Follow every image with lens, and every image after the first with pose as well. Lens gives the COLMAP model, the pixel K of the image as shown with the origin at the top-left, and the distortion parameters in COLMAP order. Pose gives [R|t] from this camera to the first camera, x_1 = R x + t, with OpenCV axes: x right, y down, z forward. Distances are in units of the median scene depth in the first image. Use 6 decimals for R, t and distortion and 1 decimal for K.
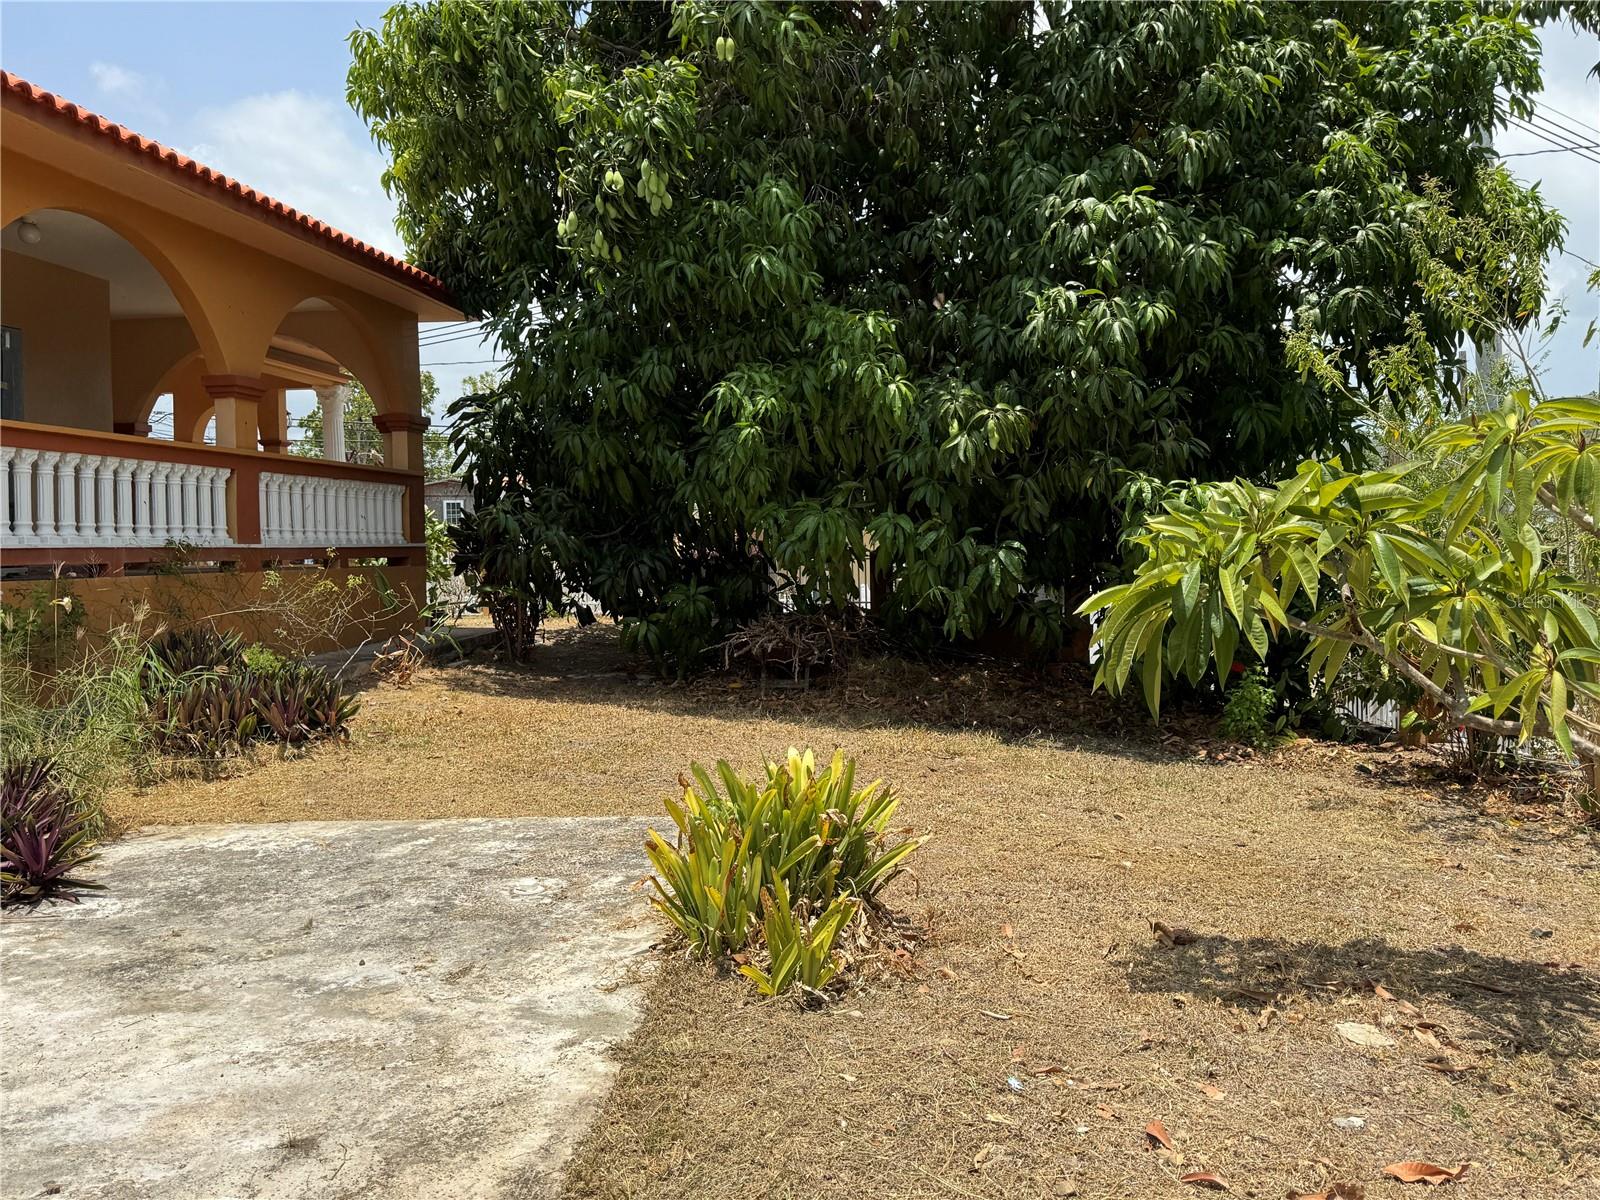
lens RADIAL K [[1316.5, 0, 809.5], [0, 1316.5, 599.6], [0, 0, 1]] dist [0.098684, -0.137331]
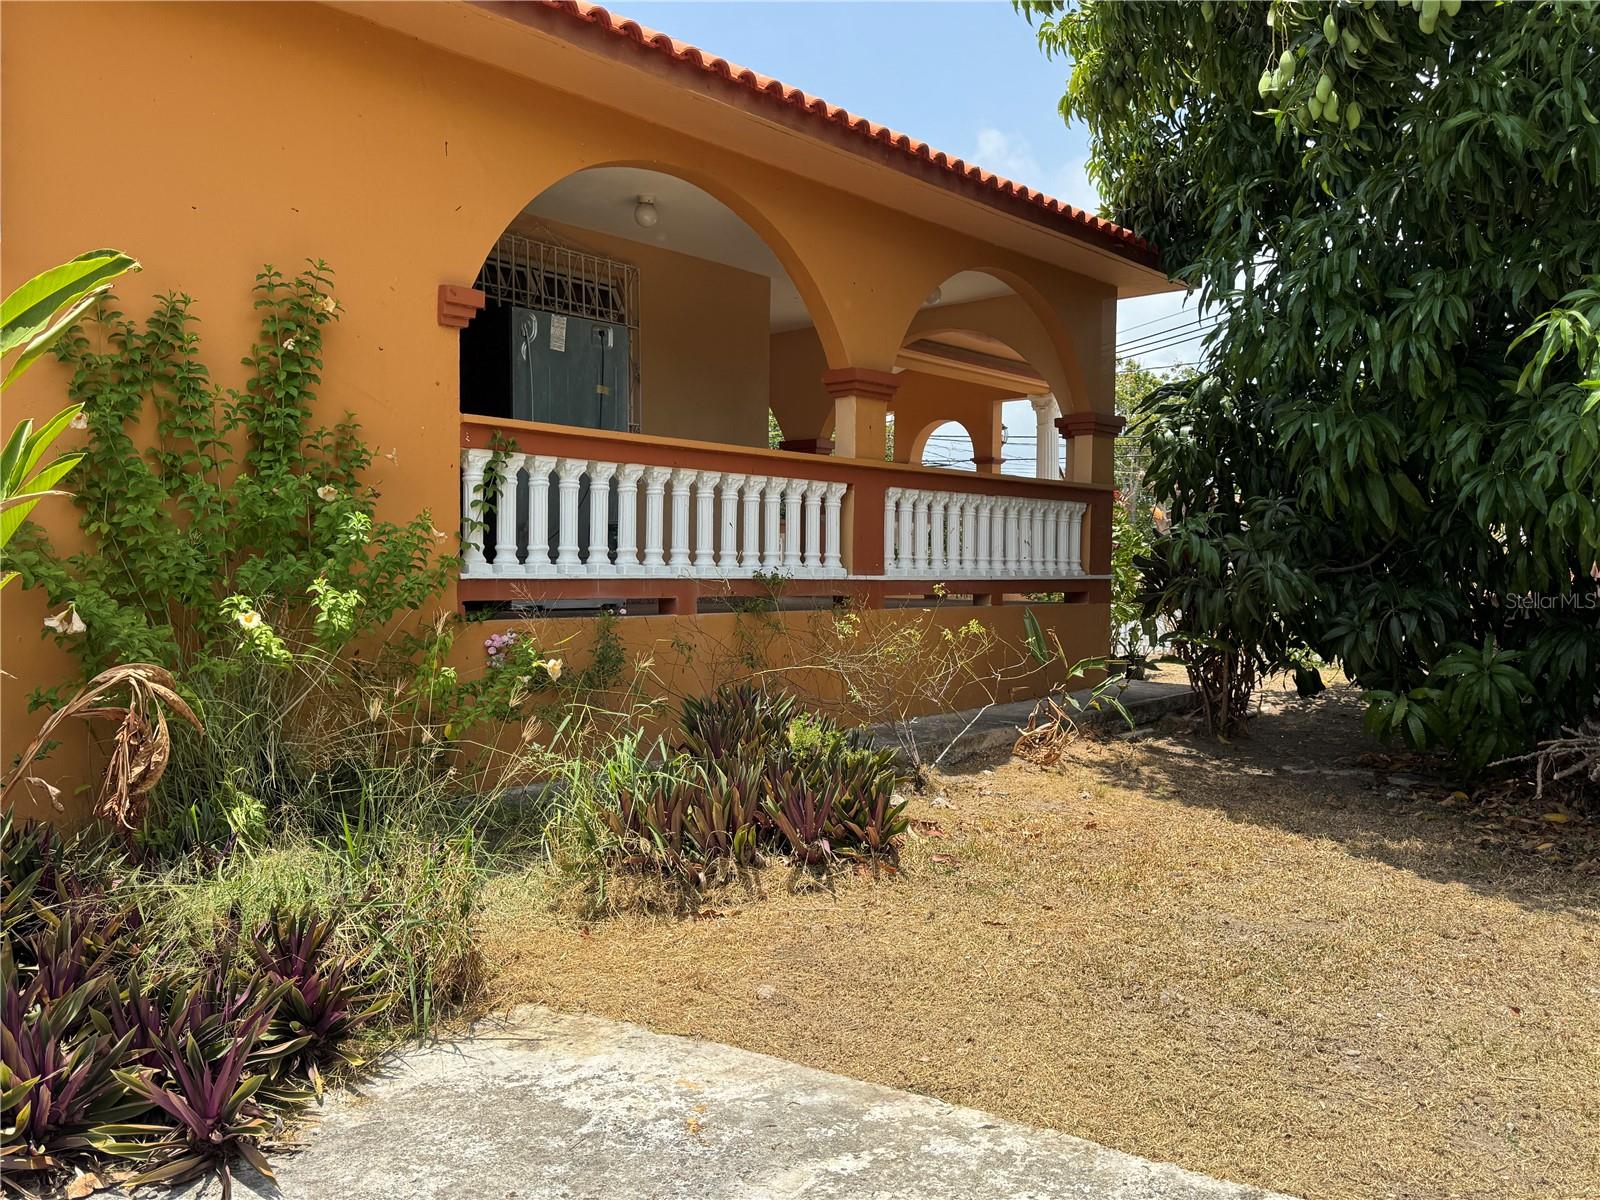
lens RADIAL K [[1316.5, 0, 814.3], [0, 1316.5, 605.1], [0, 0, 1]] dist [0.098684, -0.137331]
pose [[0.840899, 0.031659, -0.540266, -0.016995], [-0.039279, 0.999225, -0.002583, -0.024658], [0.539765, 0.023394, 0.841491, 0.375403]]
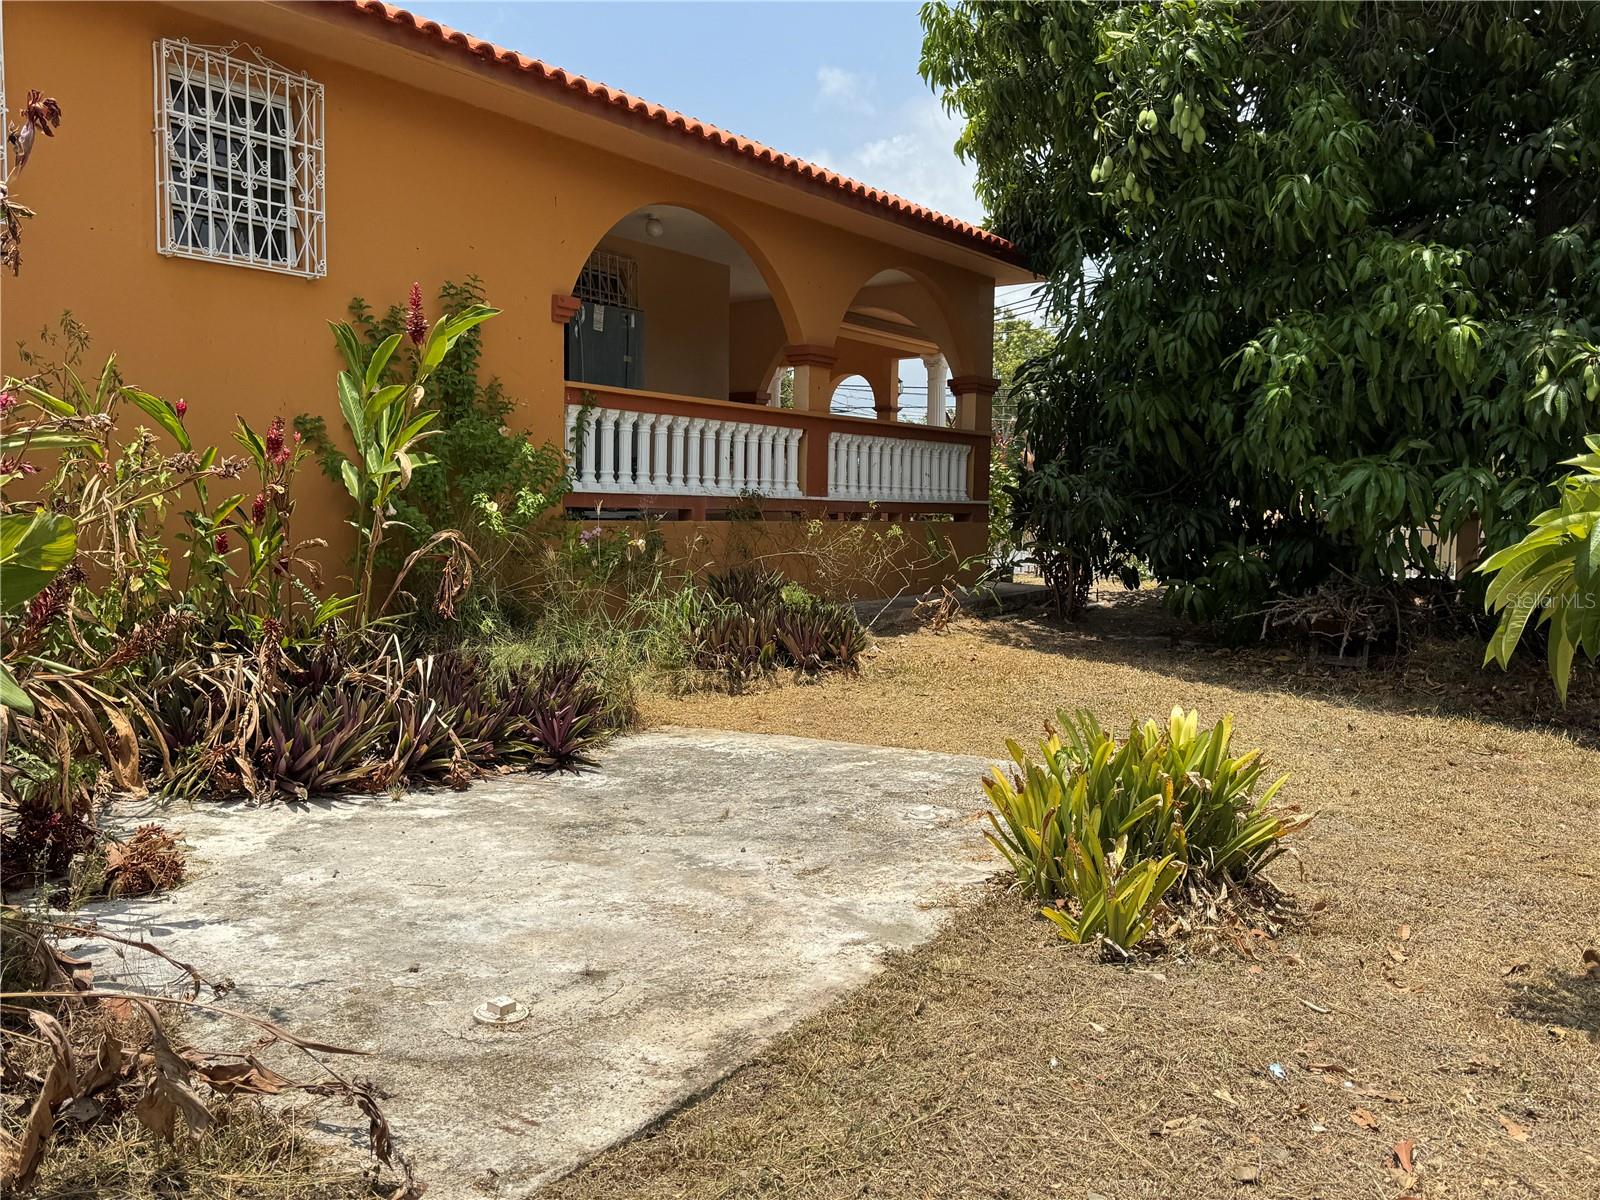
lens RADIAL K [[1316.5, 0, 789.2], [0, 1316.5, 612.0], [0, 0, 1]] dist [0.098684, -0.137331]
pose [[0.879115, 0.057332, -0.473148, 0.106898], [-0.041930, 0.998193, 0.043046, 0.010185], [0.474761, -0.018003, 0.879931, 0.018752]]
